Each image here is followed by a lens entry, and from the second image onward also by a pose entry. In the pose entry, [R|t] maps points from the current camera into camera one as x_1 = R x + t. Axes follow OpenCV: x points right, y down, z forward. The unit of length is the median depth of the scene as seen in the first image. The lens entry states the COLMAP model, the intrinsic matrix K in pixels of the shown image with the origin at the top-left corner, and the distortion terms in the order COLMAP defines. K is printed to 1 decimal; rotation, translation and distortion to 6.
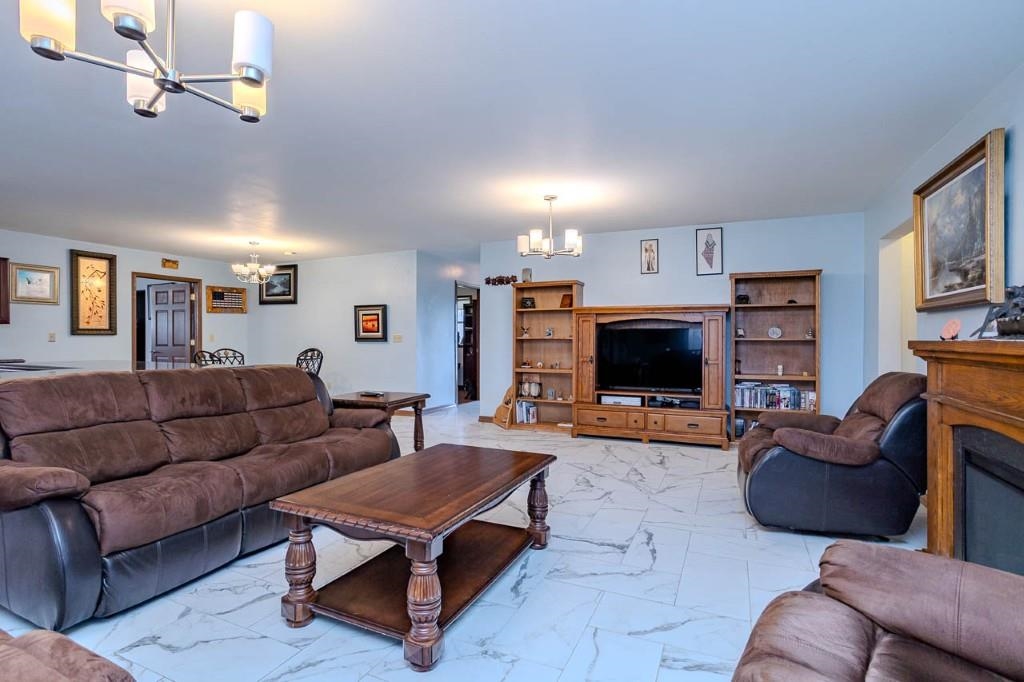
lens RADIAL K [[494.5, 0, 516.9], [0, 494.5, 341.2], [0, 0, 1]] dist [-0.038281, 0.020304]
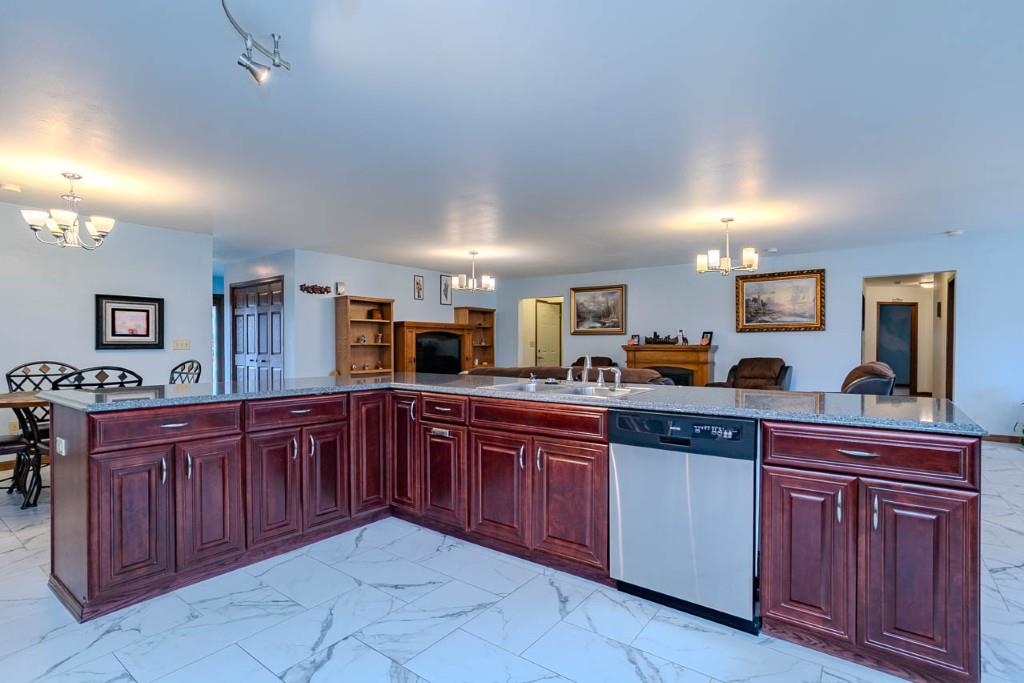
lens RADIAL K [[494.5, 0, 515.2], [0, 494.5, 347.4], [0, 0, 1]] dist [-0.038281, 0.020304]
pose [[0.212869, -0.005310, 0.977066, -0.963508], [0.007029, 0.999968, 0.003903, -0.001248], [-0.977055, 0.006037, 0.212900, 0.374839]]
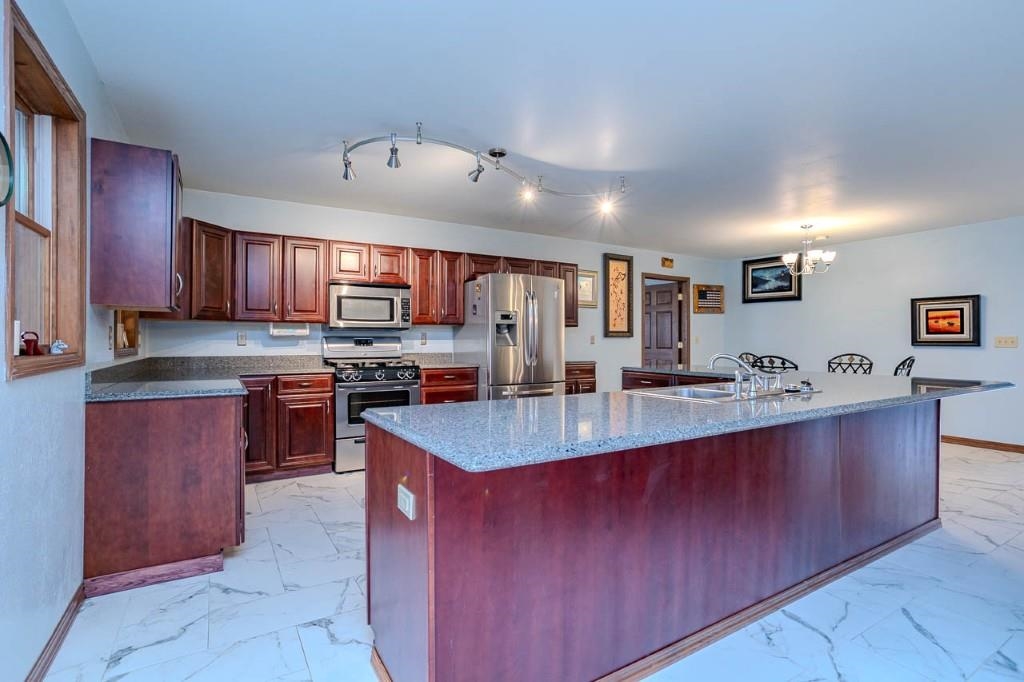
lens RADIAL K [[494.5, 0, 507.3], [0, 494.5, 338.6], [0, 0, 1]] dist [-0.038281, 0.020304]
pose [[0.825533, 0.000116, -0.564353, -0.484552], [-0.006475, 0.999936, -0.009266, 0.000438], [0.564316, 0.011304, 0.825481, 0.035283]]
